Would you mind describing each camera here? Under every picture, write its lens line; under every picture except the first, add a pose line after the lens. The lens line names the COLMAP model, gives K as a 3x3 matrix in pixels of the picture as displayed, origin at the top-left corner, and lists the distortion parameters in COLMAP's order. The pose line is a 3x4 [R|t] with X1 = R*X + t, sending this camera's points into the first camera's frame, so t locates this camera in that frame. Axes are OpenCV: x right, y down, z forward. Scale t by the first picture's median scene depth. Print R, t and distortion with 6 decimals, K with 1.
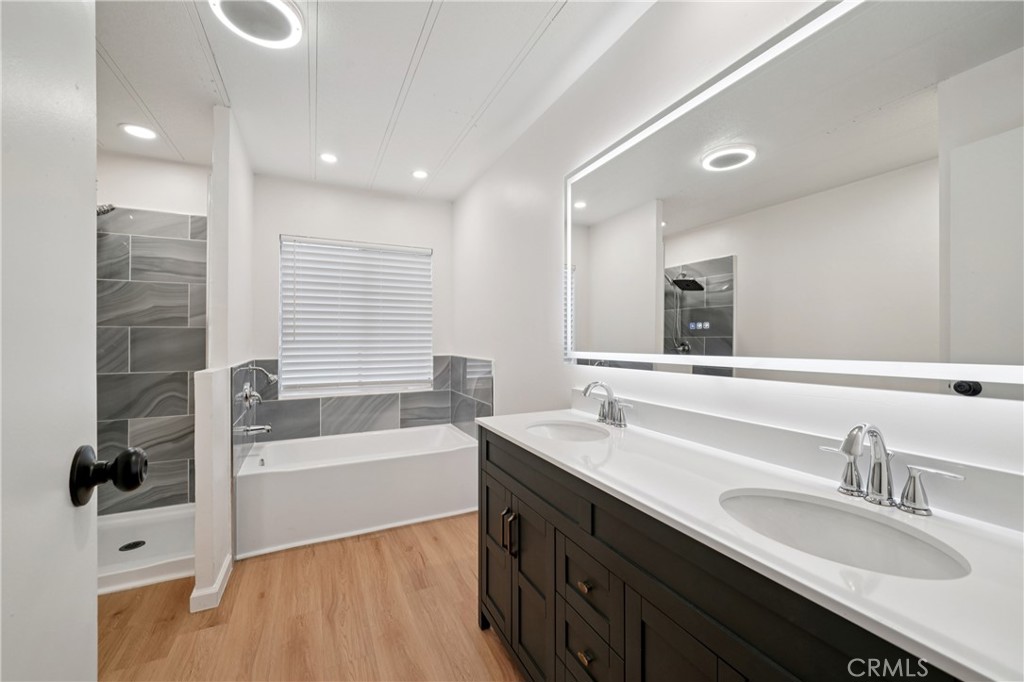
lens RADIAL K [[396.7, 0, 514.9], [0, 396.7, 340.6], [0, 0, 1]] dist [-0.010825, -0.000082]
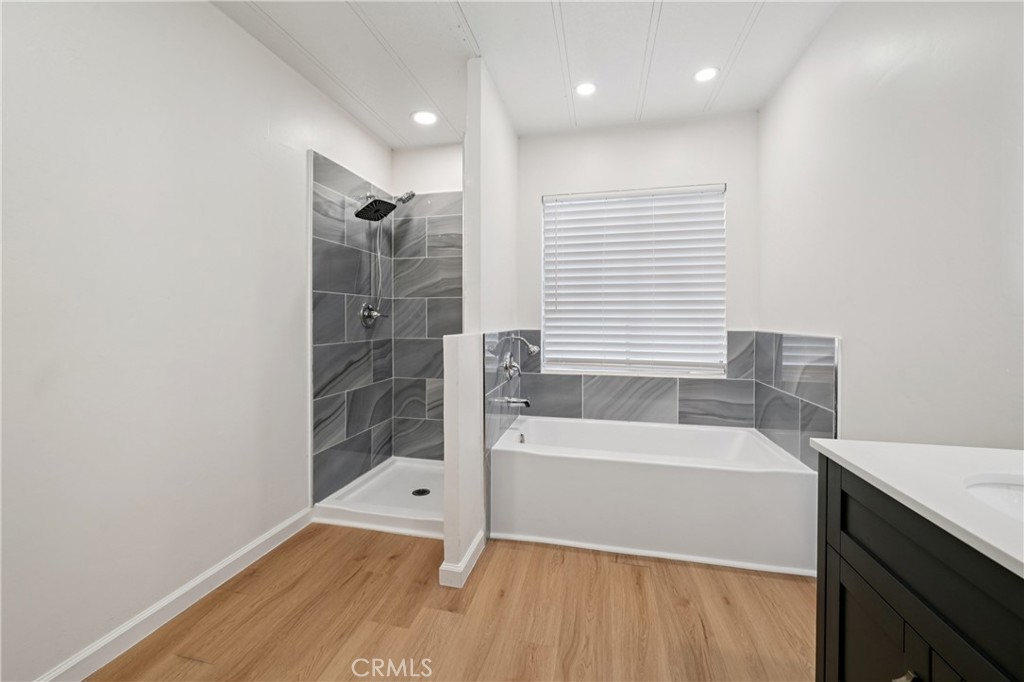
lens RADIAL K [[396.7, 0, 501.0], [0, 396.7, 324.3], [0, 0, 1]] dist [-0.010825, -0.000082]
pose [[0.745790, 0.005878, -0.666155, -0.047462], [-0.002082, 0.999977, 0.006494, 0.031705], [0.666177, -0.003456, 0.745785, 0.264486]]
